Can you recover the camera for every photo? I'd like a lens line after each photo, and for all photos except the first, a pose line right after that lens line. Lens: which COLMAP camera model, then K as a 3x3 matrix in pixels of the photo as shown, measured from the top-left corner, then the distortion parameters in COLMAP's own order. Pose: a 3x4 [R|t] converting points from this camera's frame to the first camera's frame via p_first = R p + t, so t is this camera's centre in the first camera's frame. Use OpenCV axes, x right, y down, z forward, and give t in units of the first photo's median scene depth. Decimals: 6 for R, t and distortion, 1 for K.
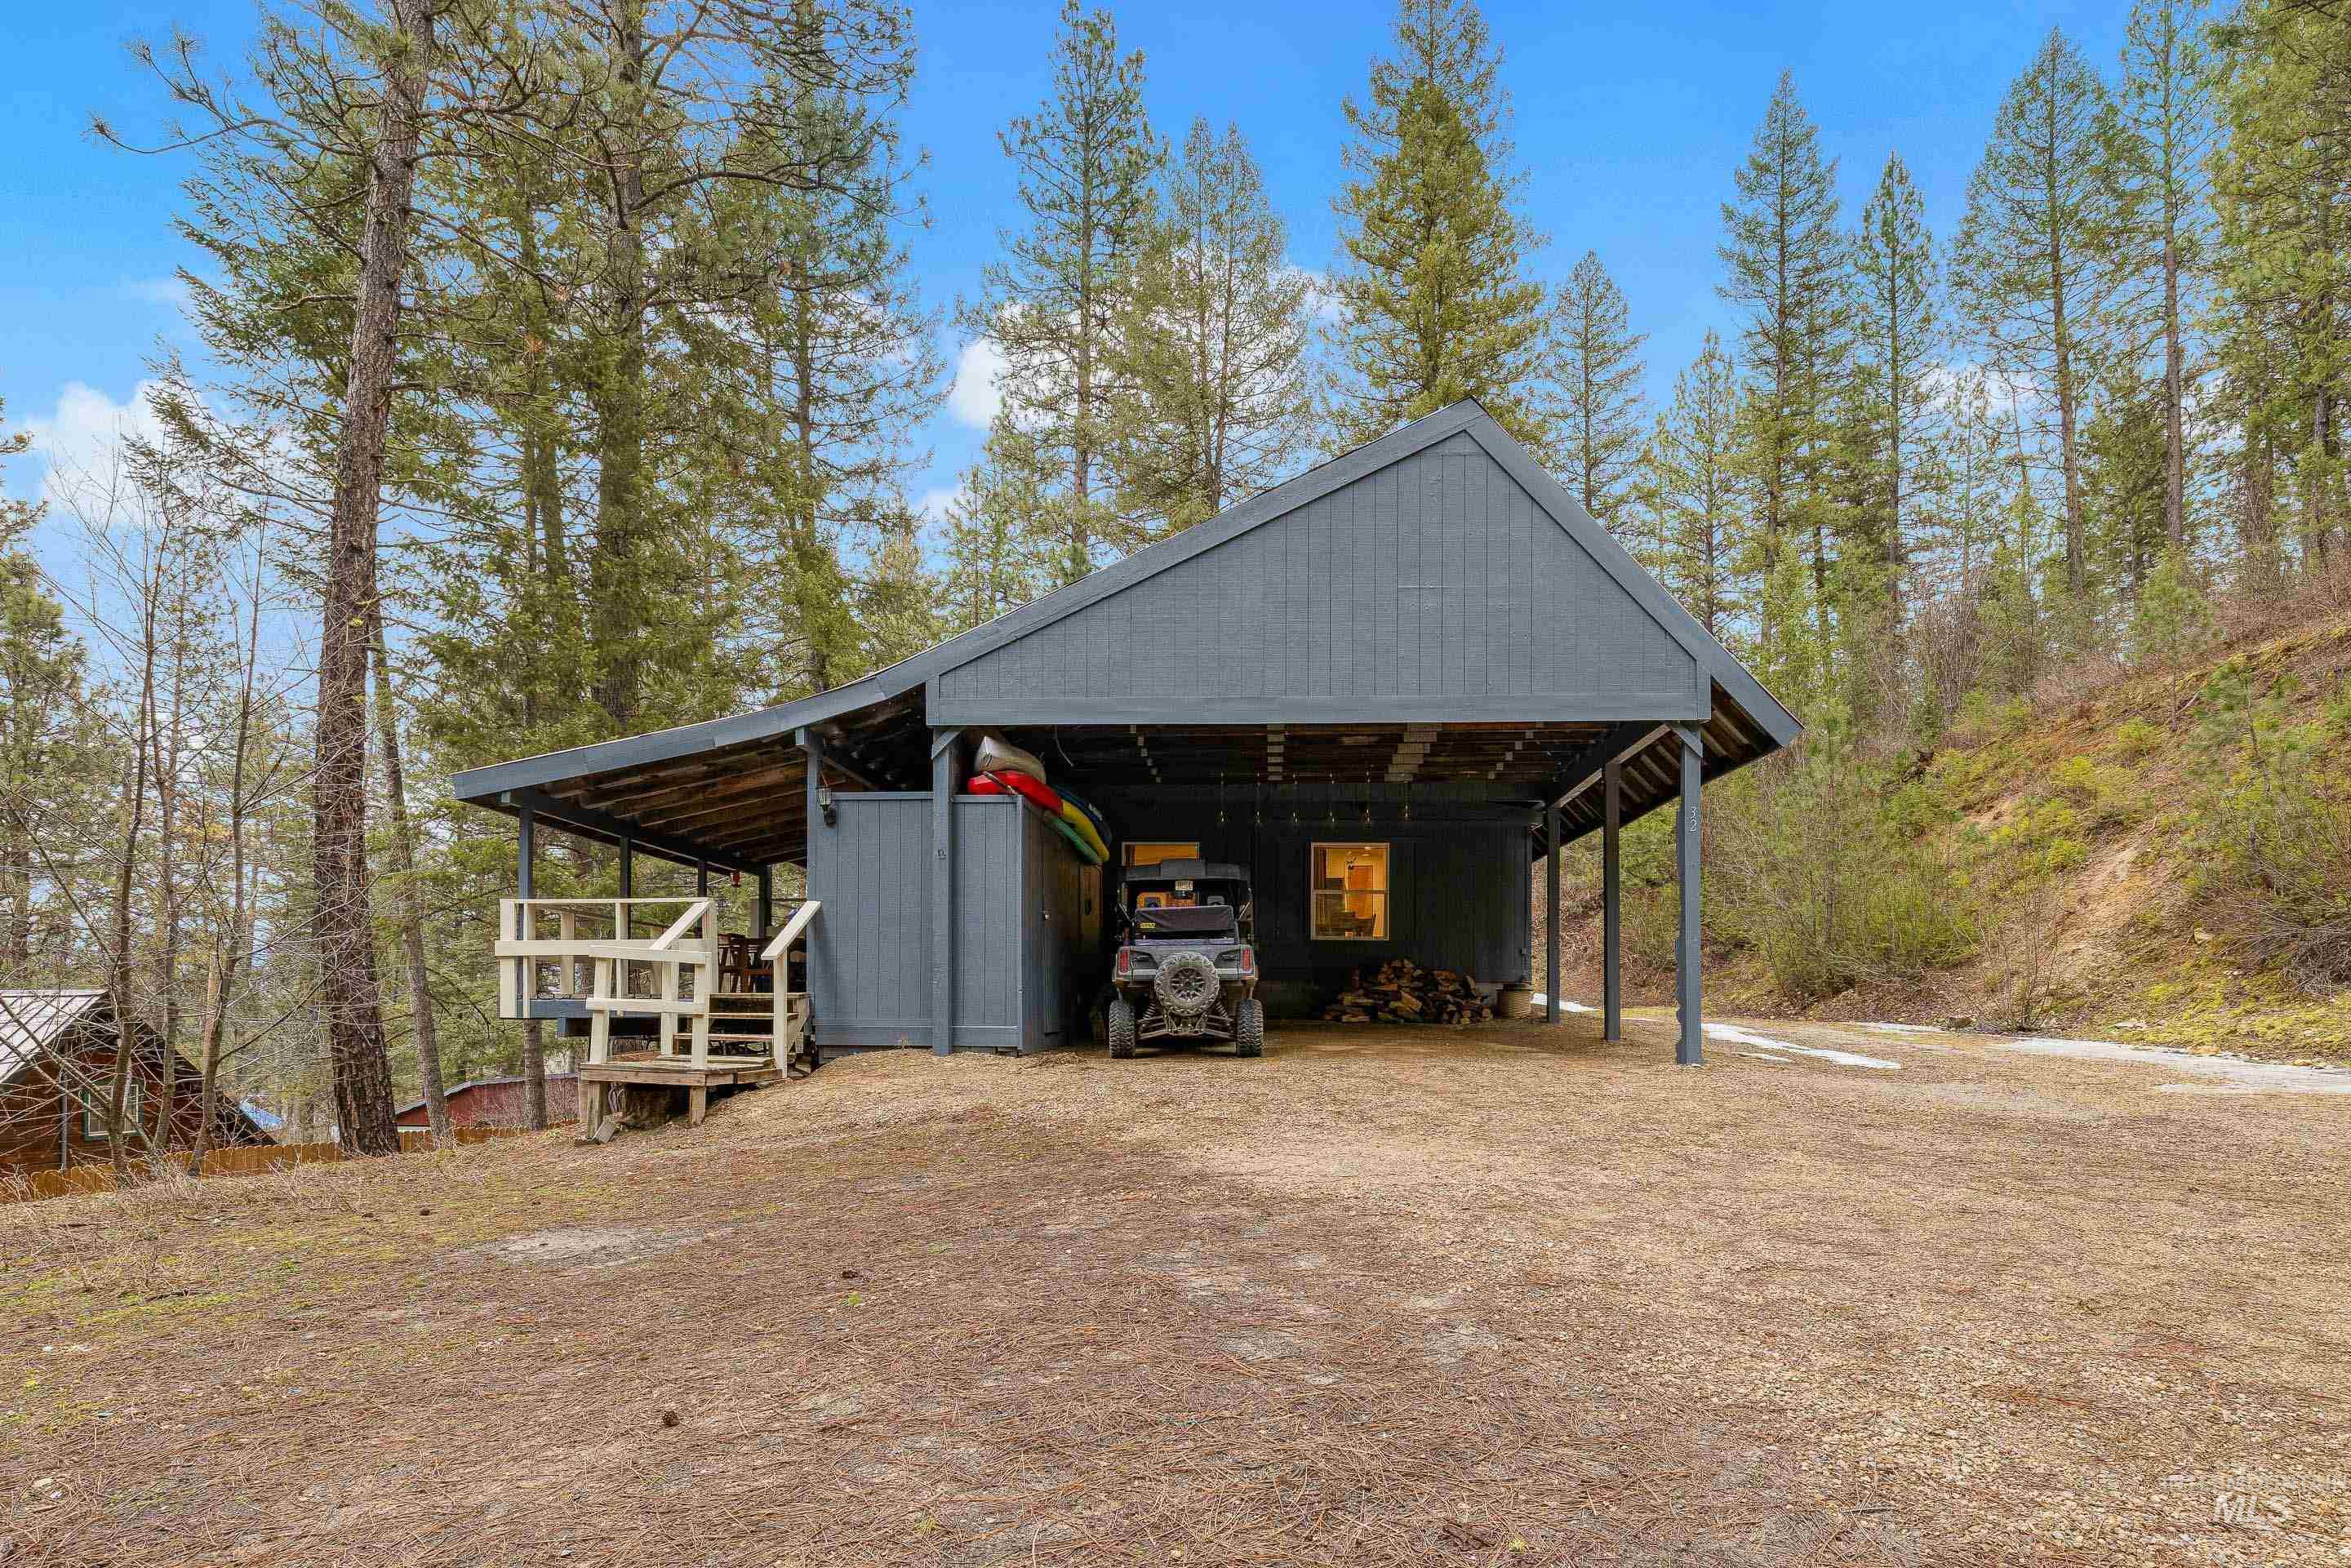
lens RADIAL K [[1219.3, 0, 1187.2], [0, 1219.3, 1017.1], [0, 0, 1]] dist [0.006993, 0.001312]
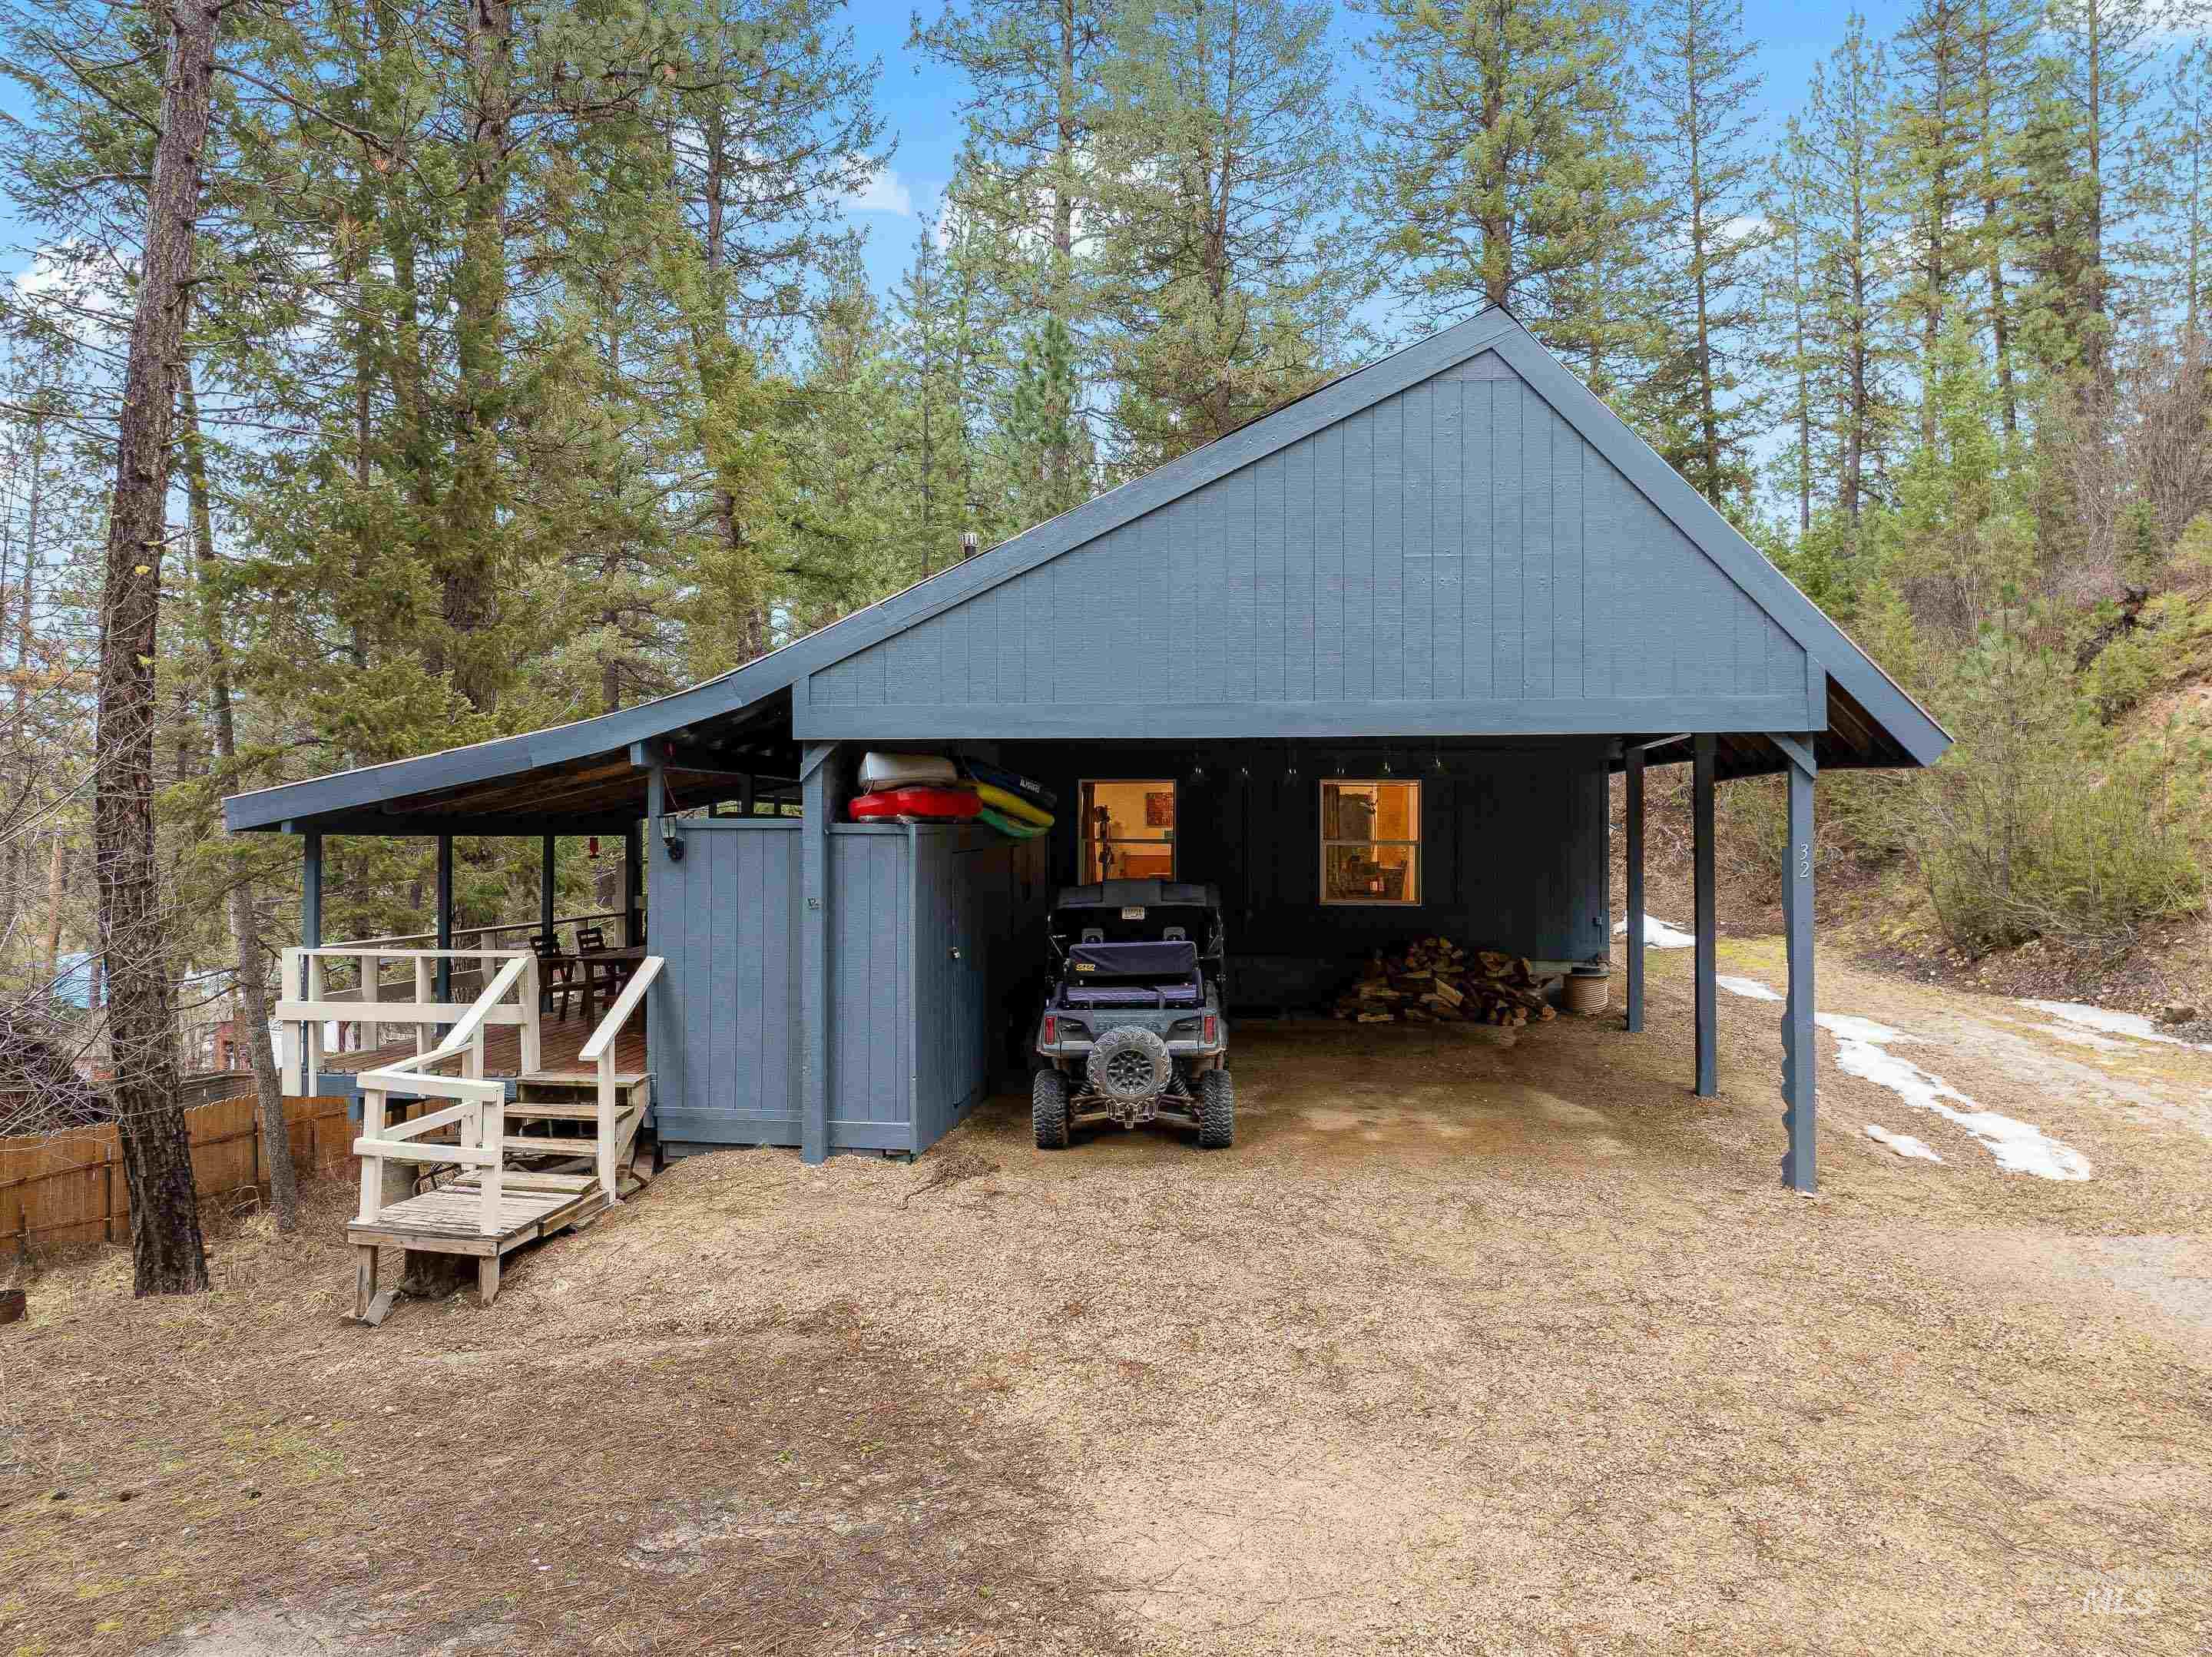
lens RADIAL K [[1501.4, 0, 1106.0], [0, 1501.4, 828.5], [0, 0, 1]] dist [-0.041754, 0.027264]
pose [[0.997542, -0.002875, -0.070013, 0.037213], [0.002666, 0.999992, -0.003084, -0.127022], [0.070021, 0.002889, 0.997541, 0.043171]]
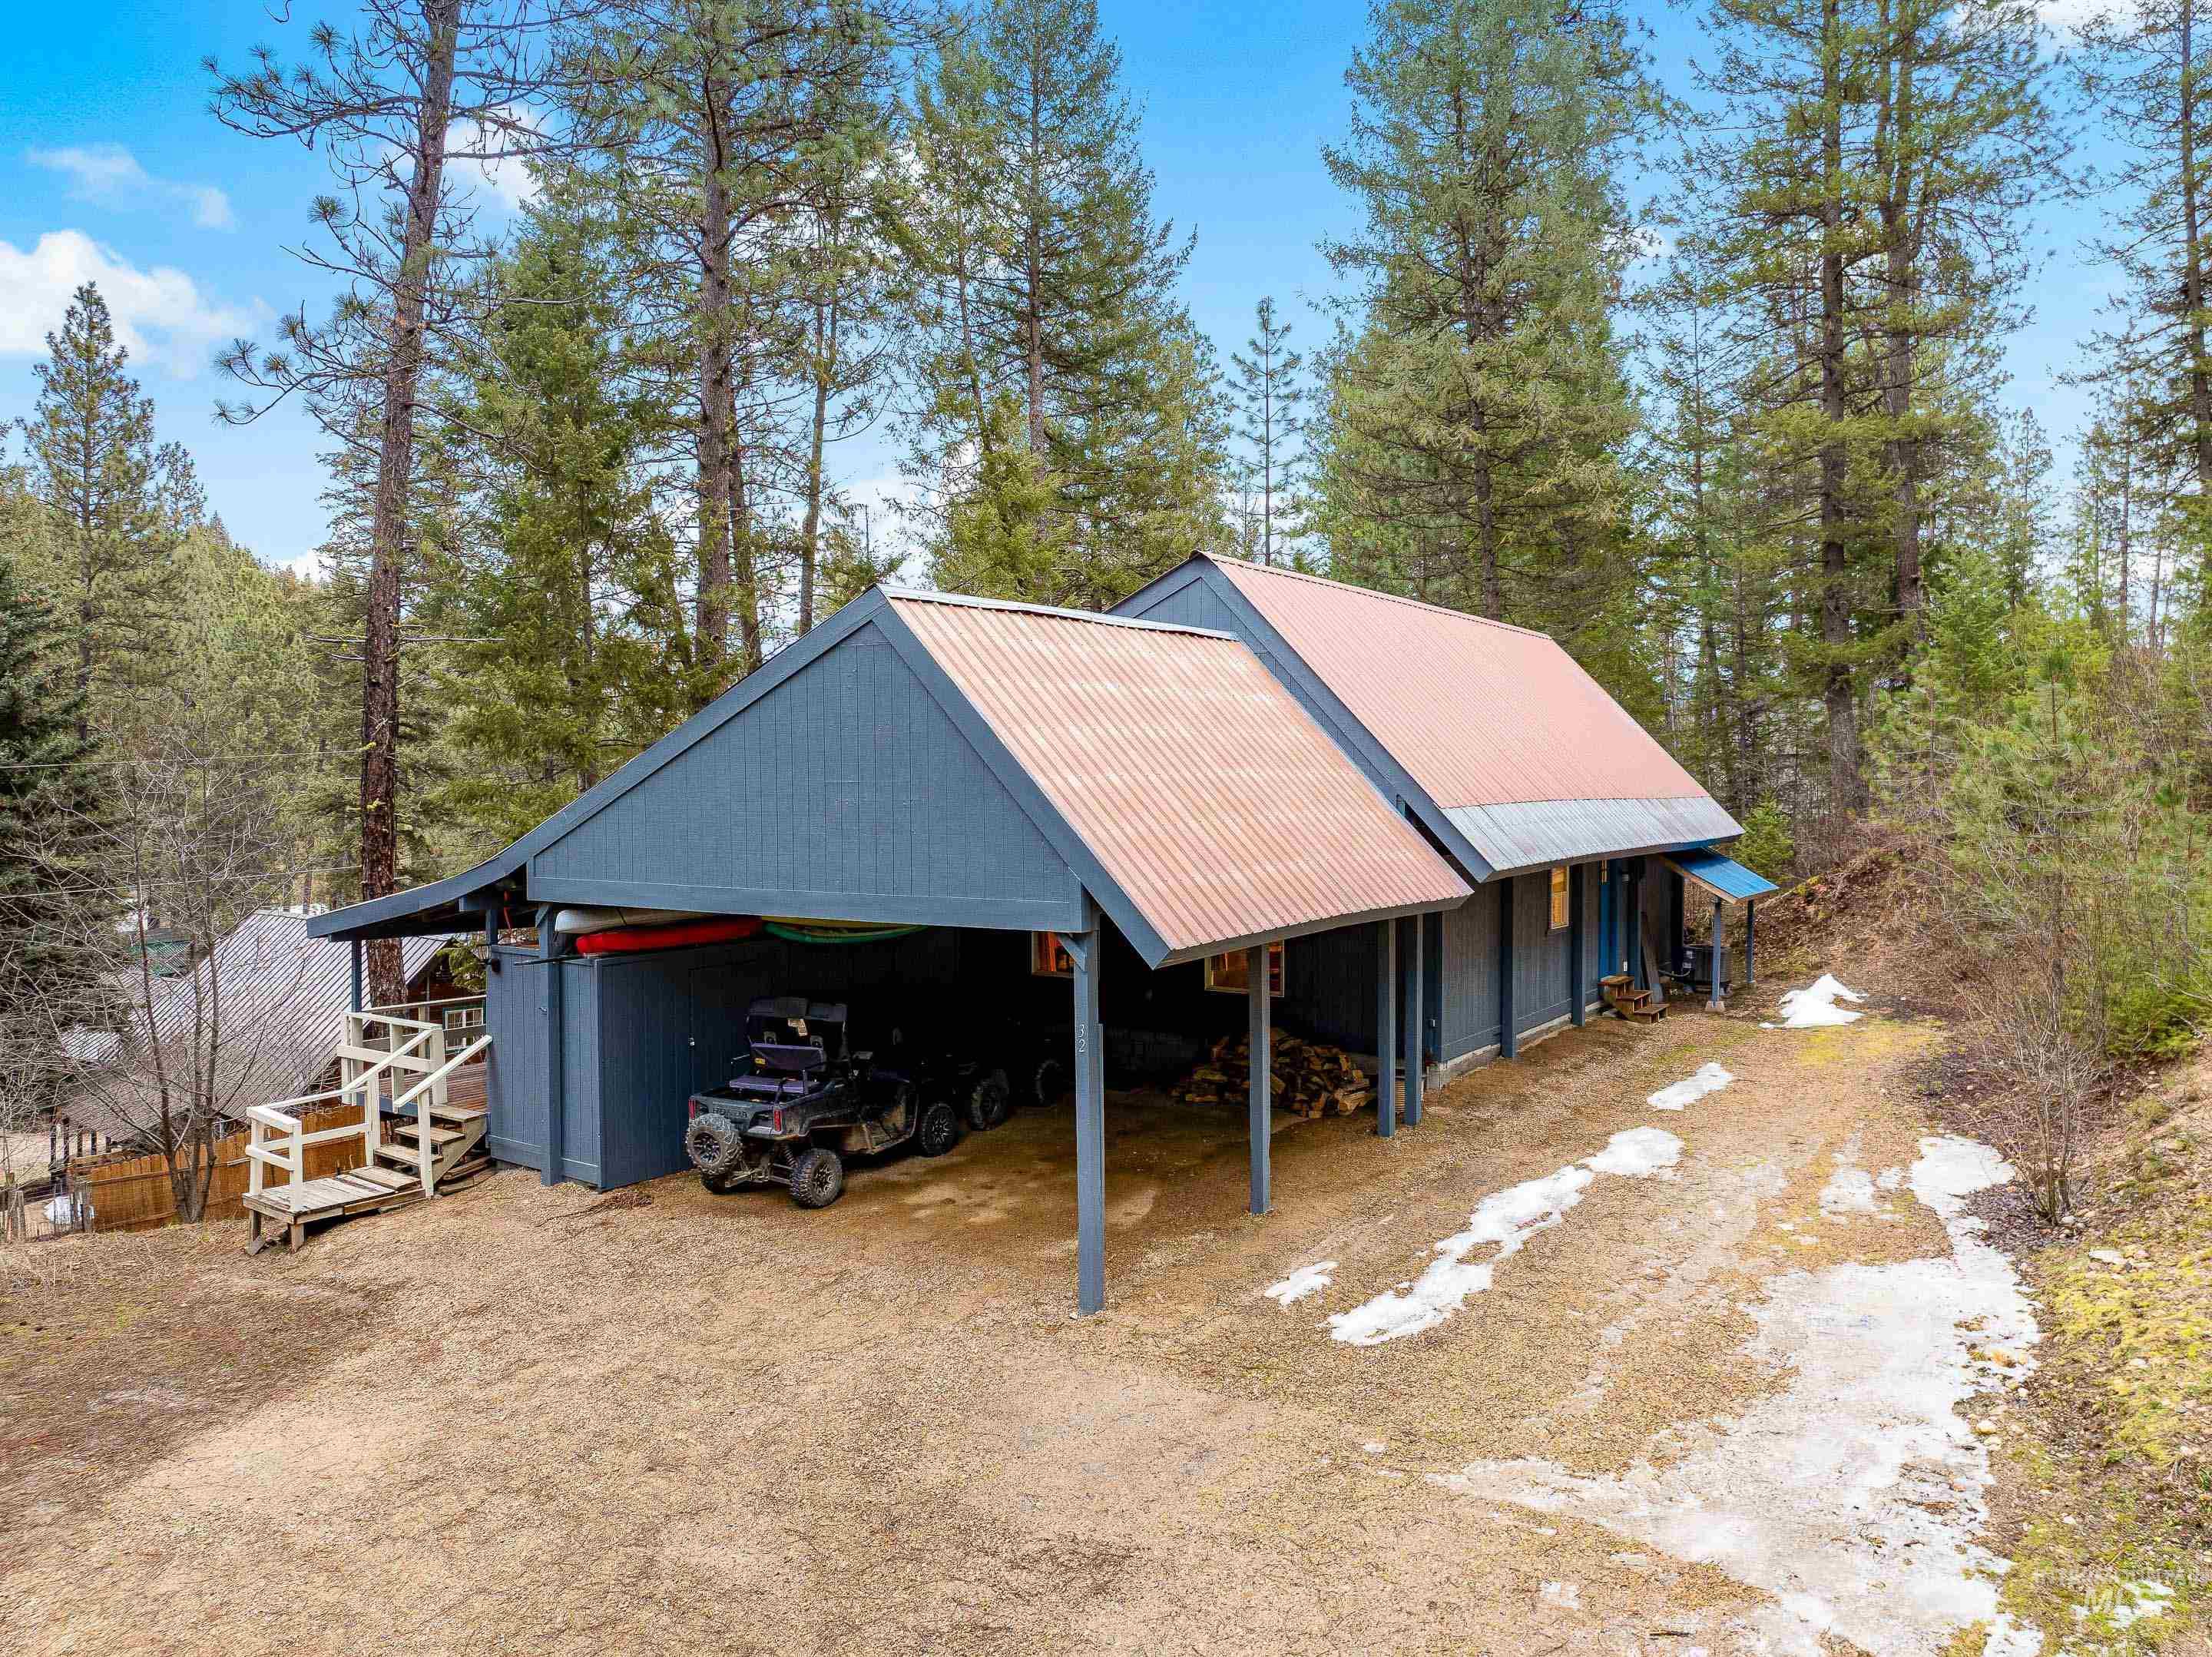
lens RADIAL K [[1501.4, 0, 1106.0], [0, 1501.4, 828.5], [0, 0, 1]] dist [-0.041754, 0.027264]
pose [[0.855915, 0.009629, -0.517027, 0.694500], [0.001855, 0.999763, 0.021689, -0.238188], [0.517113, -0.019523, 0.855694, 0.055555]]
